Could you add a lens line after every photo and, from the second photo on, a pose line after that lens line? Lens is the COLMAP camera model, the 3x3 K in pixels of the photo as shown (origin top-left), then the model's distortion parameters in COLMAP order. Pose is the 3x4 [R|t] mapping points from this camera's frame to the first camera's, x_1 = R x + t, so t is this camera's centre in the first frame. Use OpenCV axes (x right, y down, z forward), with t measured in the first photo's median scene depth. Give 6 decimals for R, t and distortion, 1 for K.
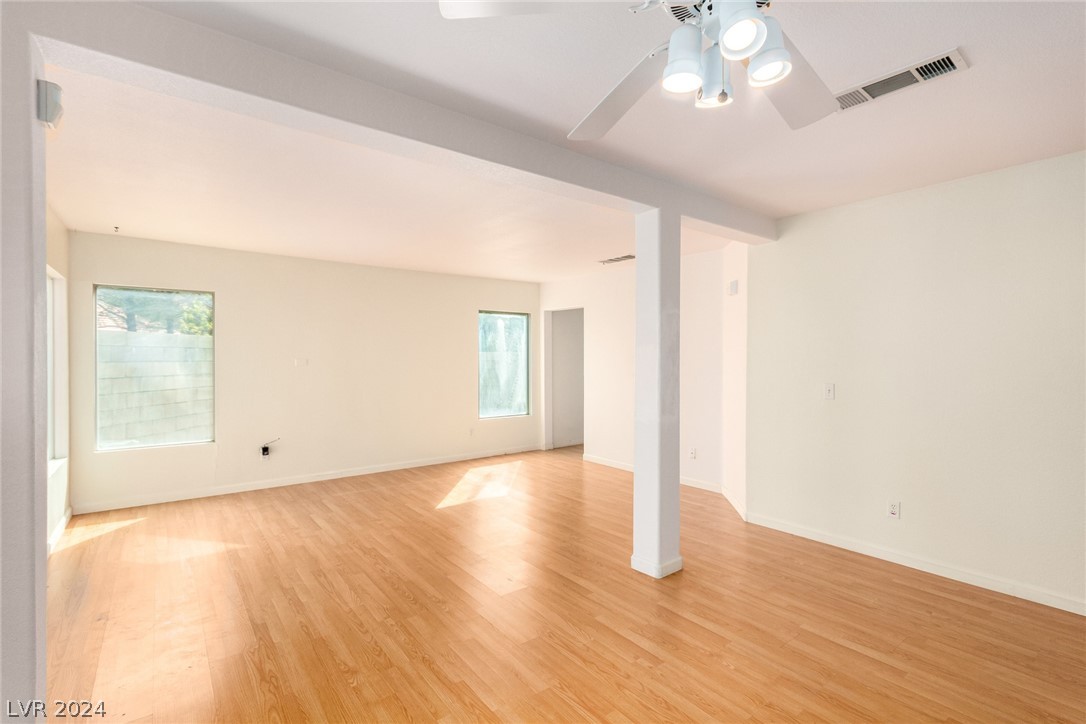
lens RADIAL K [[500.9, 0, 548.4], [0, 500.9, 360.8], [0, 0, 1]] dist [0.004070, -0.000339]
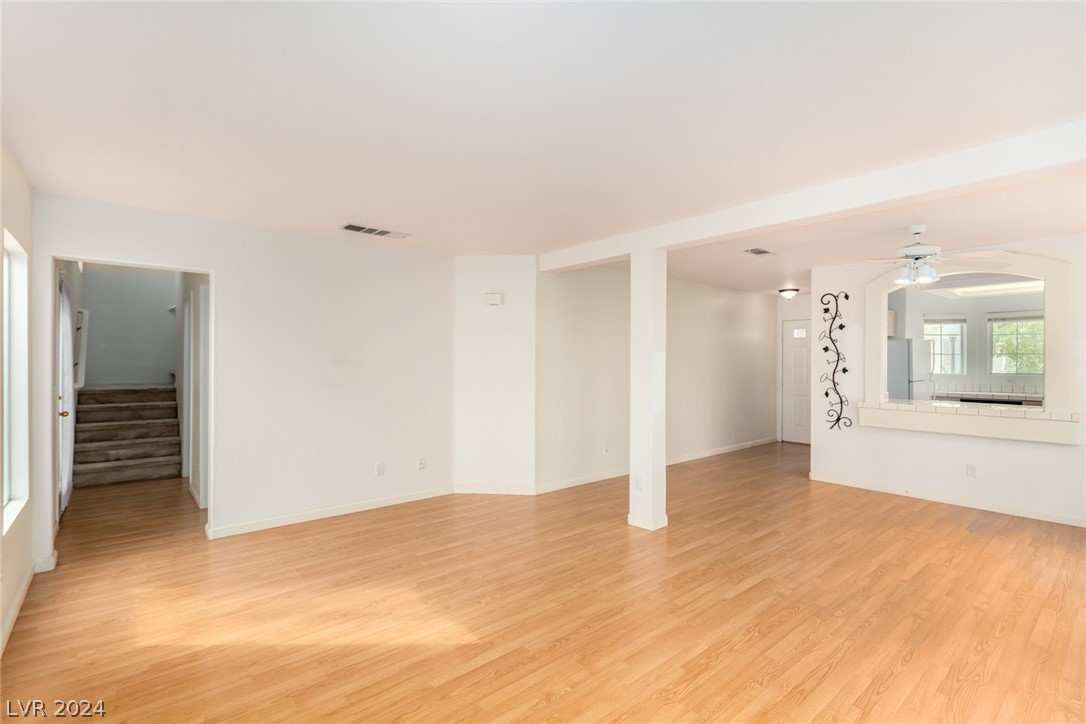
lens RADIAL K [[500.9, 0, 548.4], [0, 500.9, 359.7], [0, 0, 1]] dist [0.004070, -0.000339]
pose [[-0.042944, -0.000261, 0.999077, -1.035170], [0.004579, 0.999989, 0.000458, -0.013017], [-0.999067, 0.004594, -0.042943, 1.273898]]
